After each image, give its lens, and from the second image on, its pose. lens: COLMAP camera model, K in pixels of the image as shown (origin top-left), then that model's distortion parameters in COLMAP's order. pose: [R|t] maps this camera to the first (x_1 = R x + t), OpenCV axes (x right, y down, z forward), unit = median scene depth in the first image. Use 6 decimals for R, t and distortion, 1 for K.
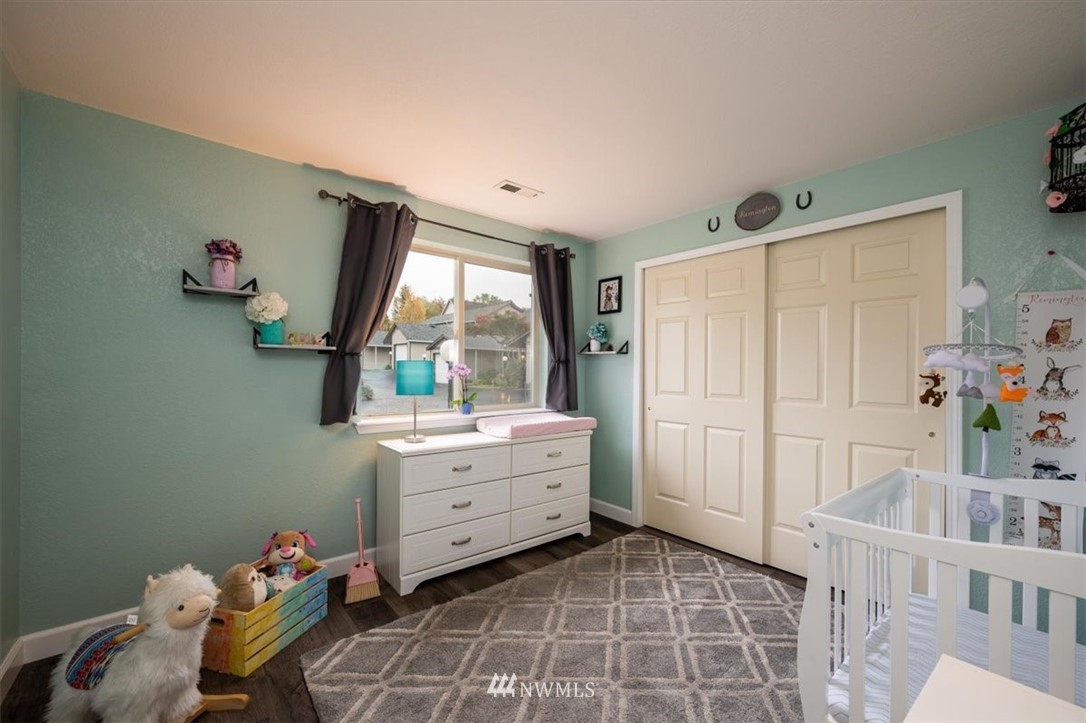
lens RADIAL K [[434.6, 0, 545.2], [0, 434.6, 363.0], [0, 0, 1]] dist [-0.000006, -0.000059]
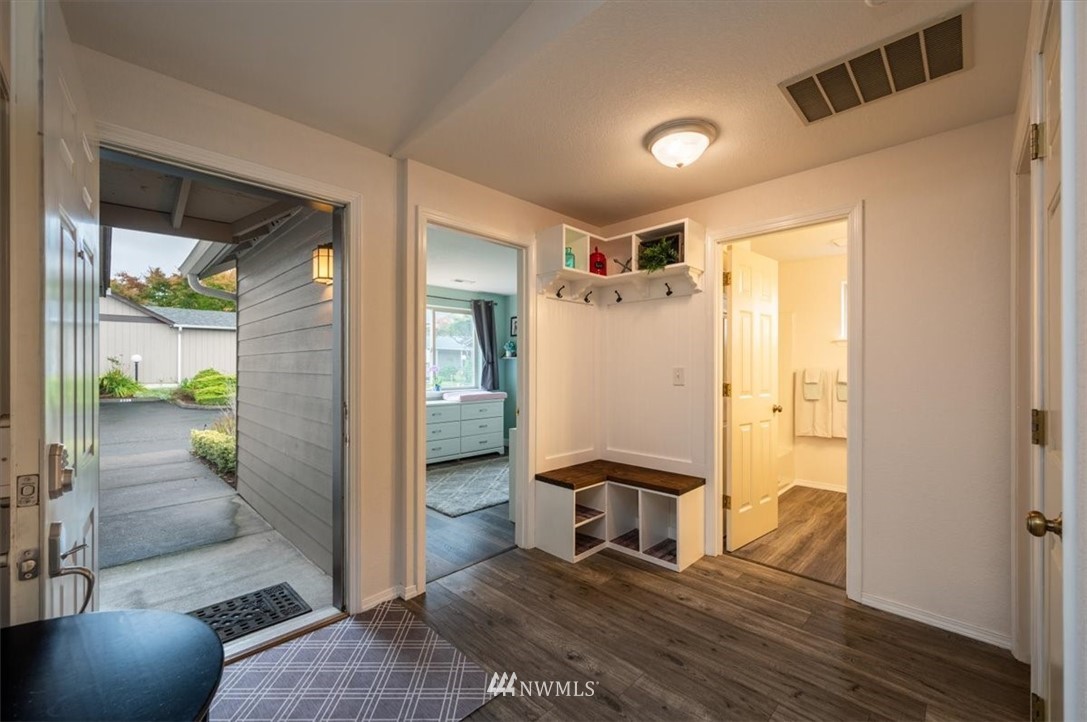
lens RADIAL K [[435.0, 0, 545.7], [0, 435.0, 362.5], [0, 0, 1]] dist [-0.000006, -0.000059]
pose [[0.995871, -0.009392, 0.090298, 0.107051], [0.008900, 0.999943, 0.005842, -0.013156], [-0.090348, -0.005014, 0.995898, -0.836564]]
